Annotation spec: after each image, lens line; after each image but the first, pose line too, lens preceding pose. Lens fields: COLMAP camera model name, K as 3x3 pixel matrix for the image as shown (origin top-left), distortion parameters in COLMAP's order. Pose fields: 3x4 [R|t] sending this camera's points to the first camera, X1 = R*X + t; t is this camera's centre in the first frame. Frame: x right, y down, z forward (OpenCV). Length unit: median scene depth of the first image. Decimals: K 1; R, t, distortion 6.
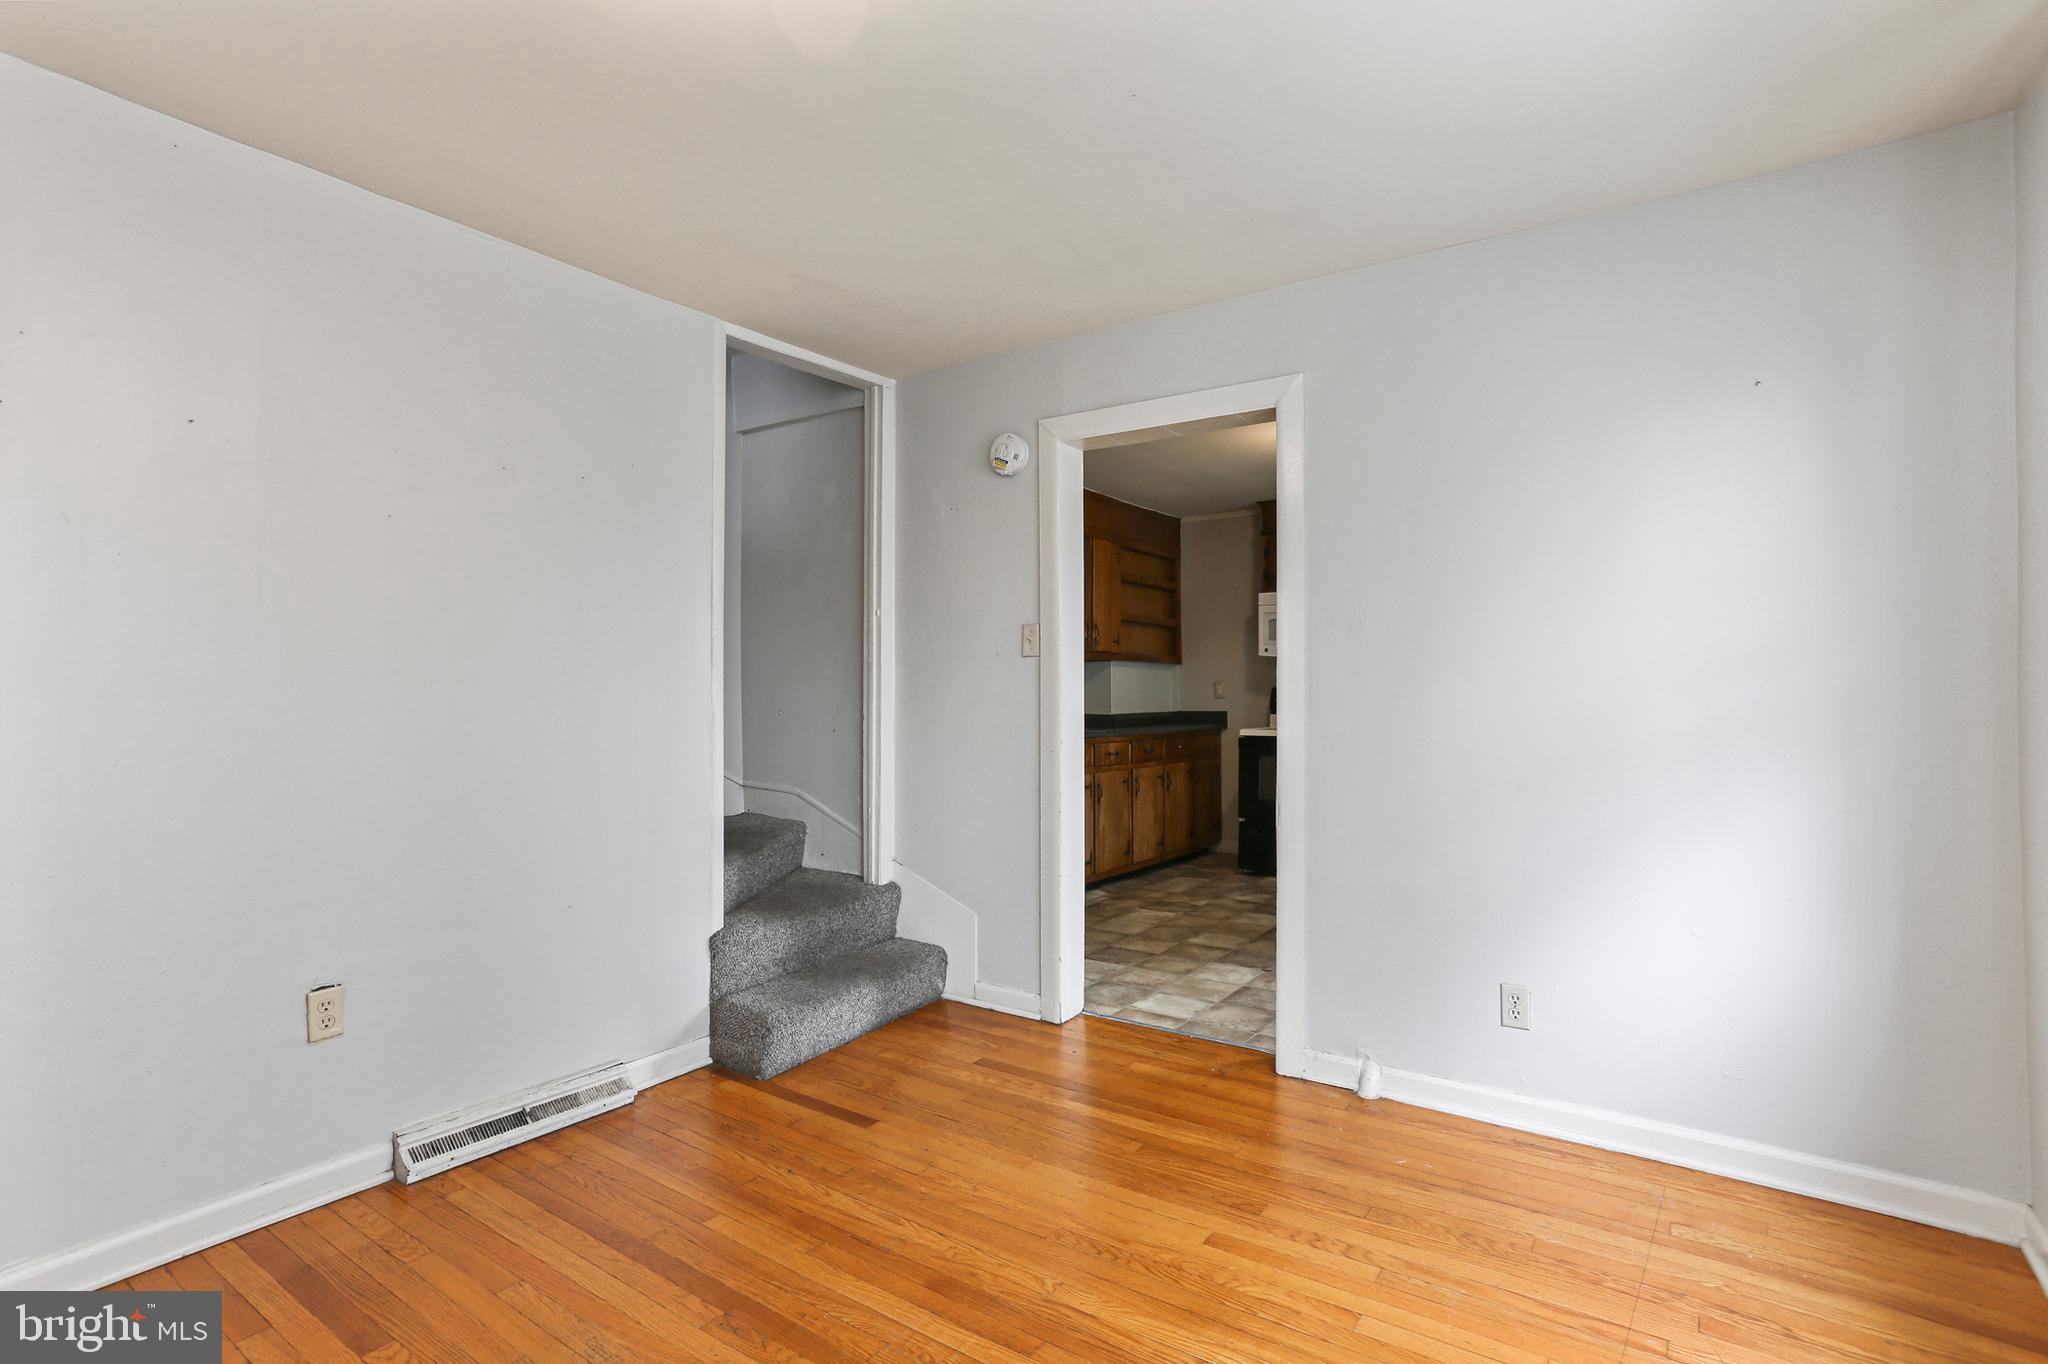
lens RADIAL K [[1001.8, 0, 1018.7], [0, 1001.8, 676.5], [0, 0, 1]] dist [-0.046347, 0.021769]
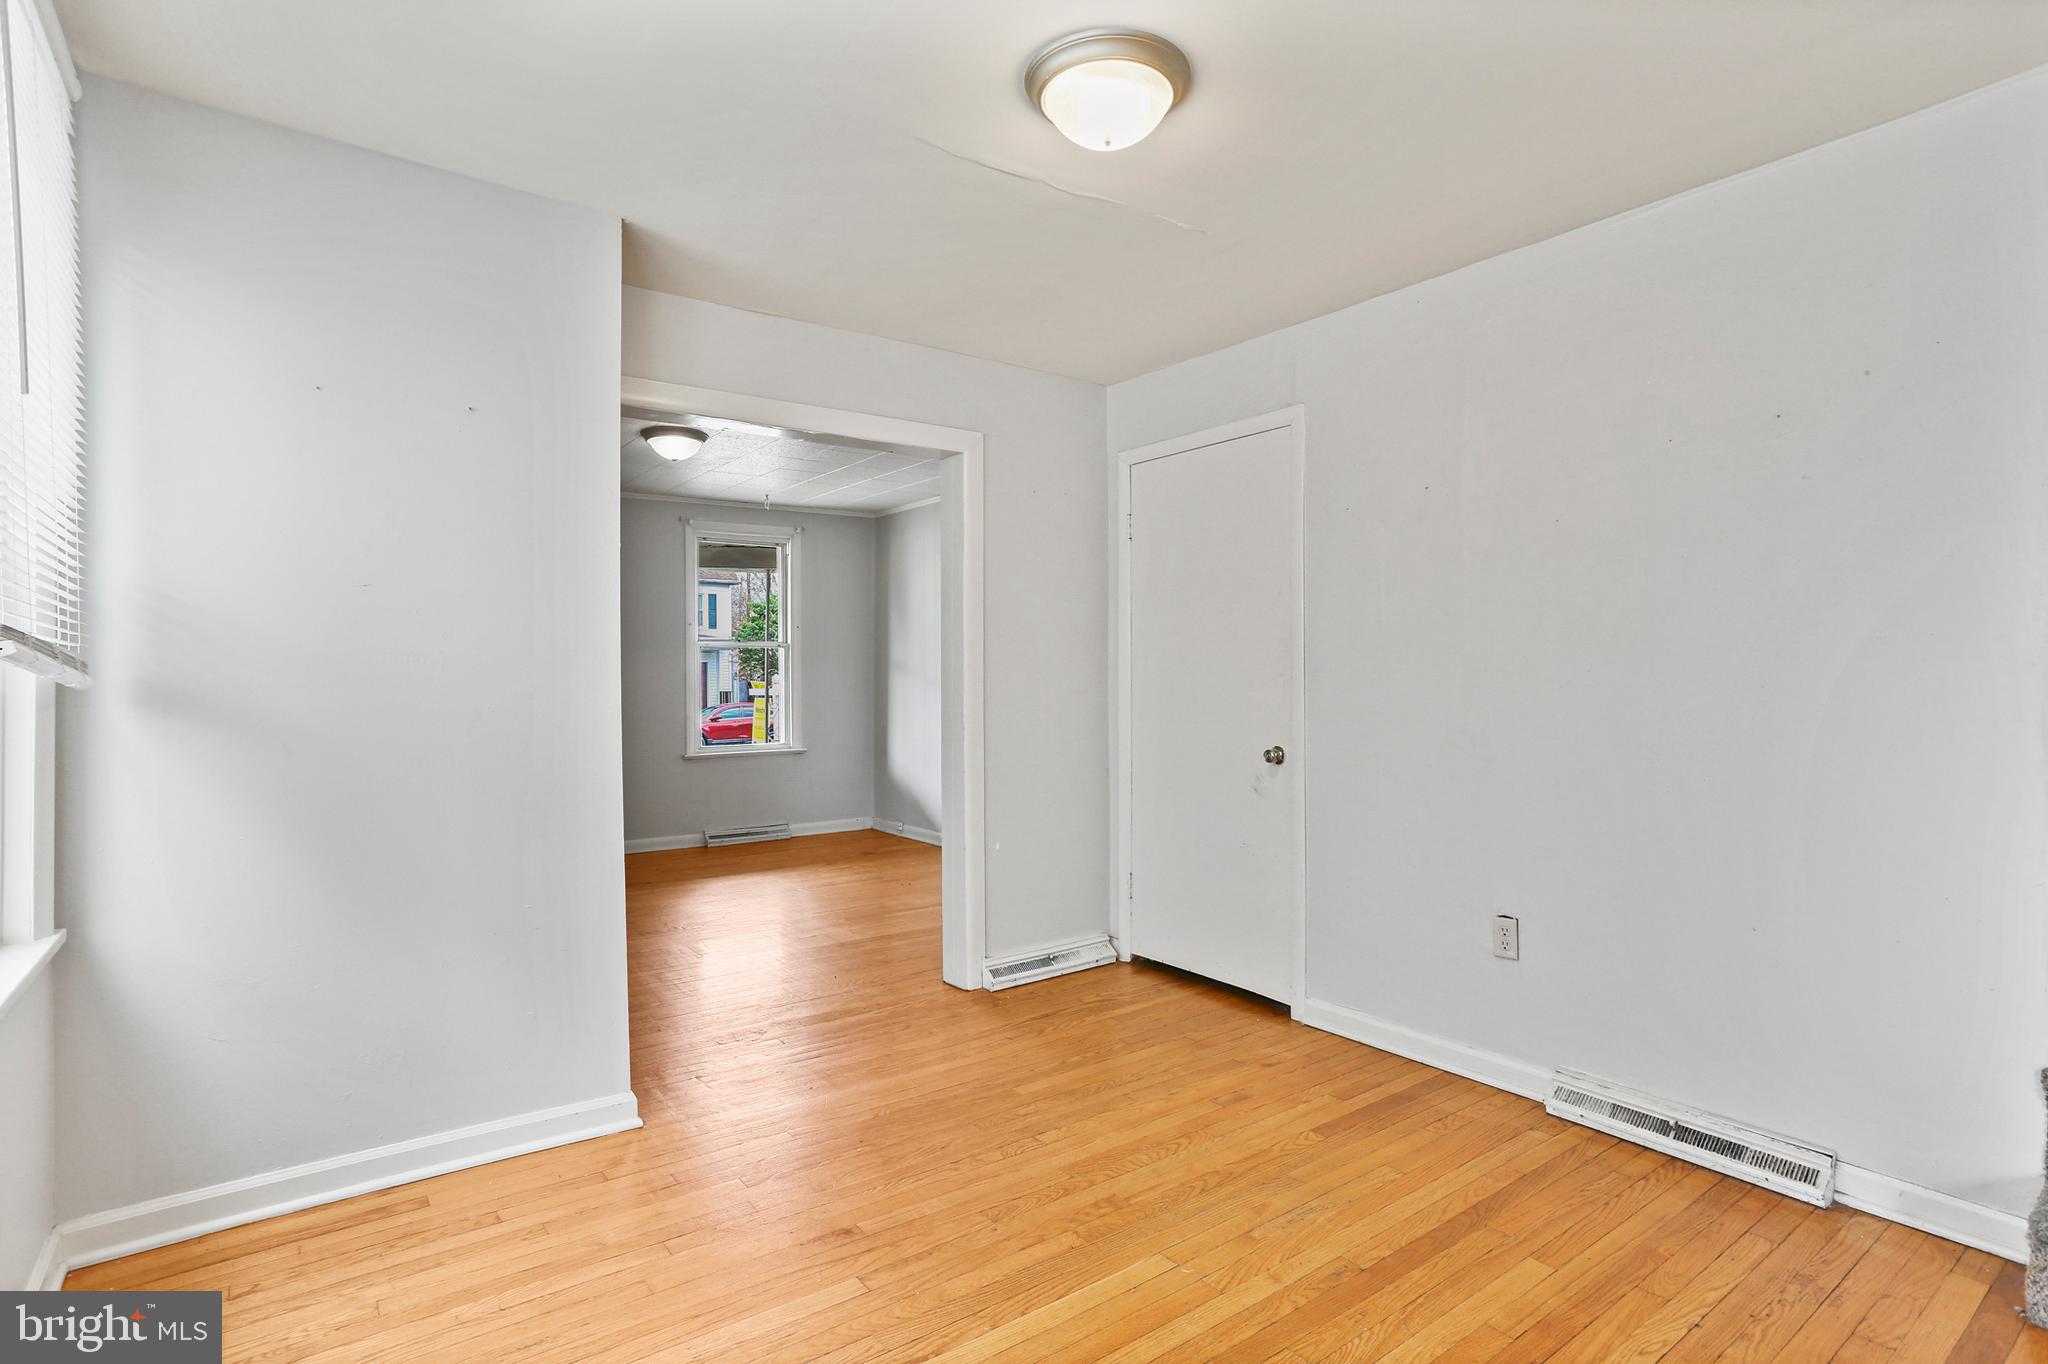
lens RADIAL K [[1001.8, 0, 1021.3], [0, 1001.8, 681.5], [0, 0, 1]] dist [-0.046347, 0.021769]
pose [[-0.329336, 0.003385, -0.944207, 0.442260], [0.022977, 0.999726, -0.004430, 0.004563], [0.943933, -0.023154, -0.329323, 0.544118]]
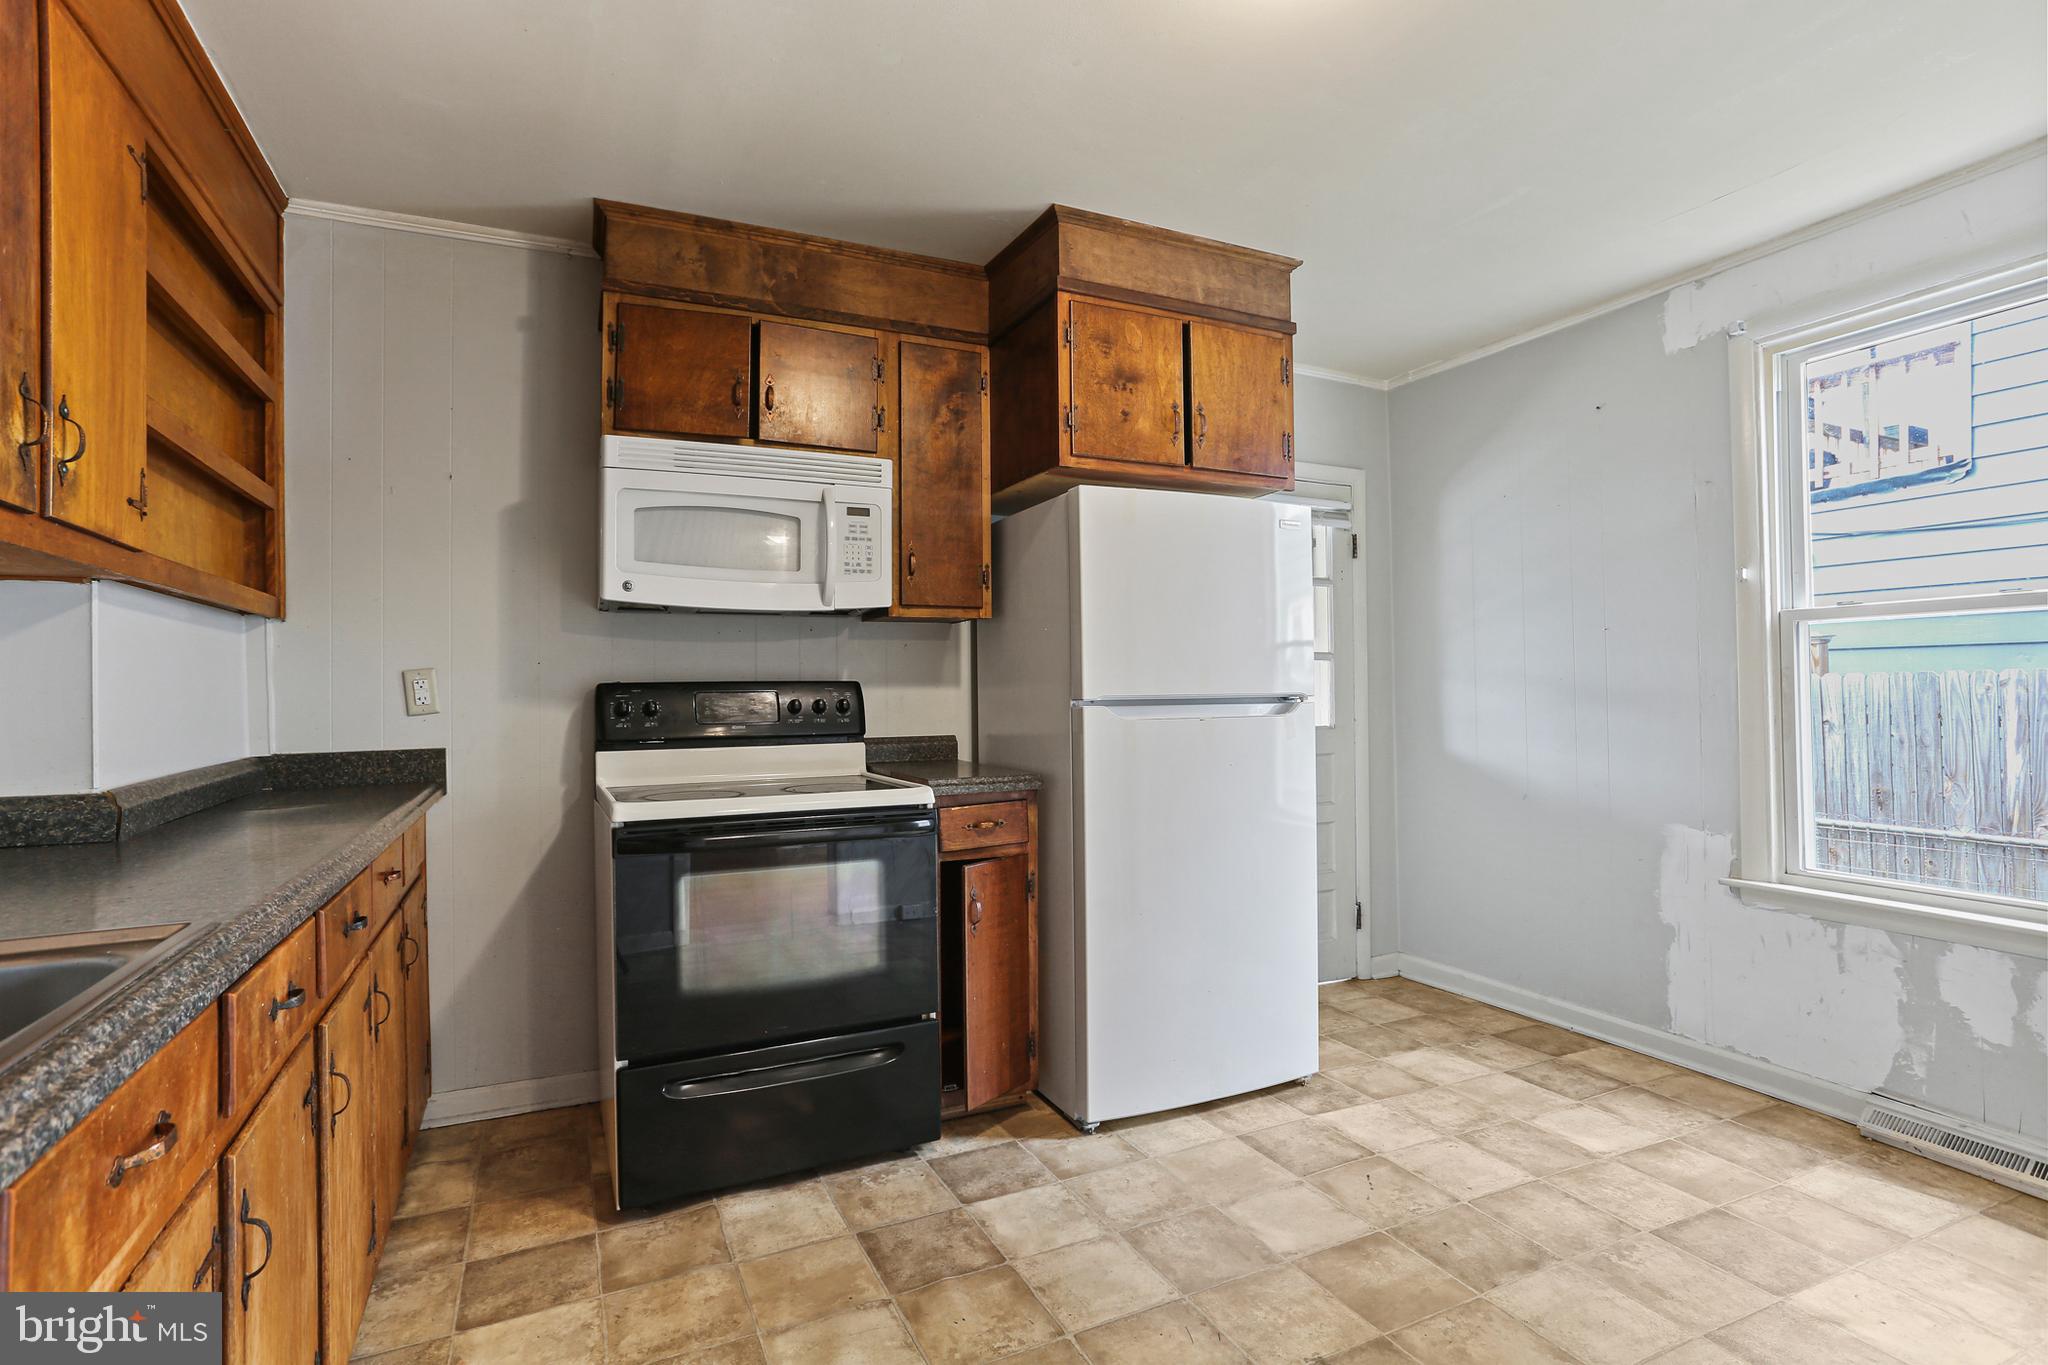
lens RADIAL K [[1001.8, 0, 1037.7], [0, 1001.8, 661.4], [0, 0, 1]] dist [-0.046347, 0.021769]
pose [[0.508940, 0.000425, 0.860802, -0.002121], [-0.002455, 0.999997, 0.000957, 0.004293], [-0.860799, -0.002600, 0.508939, 1.263810]]
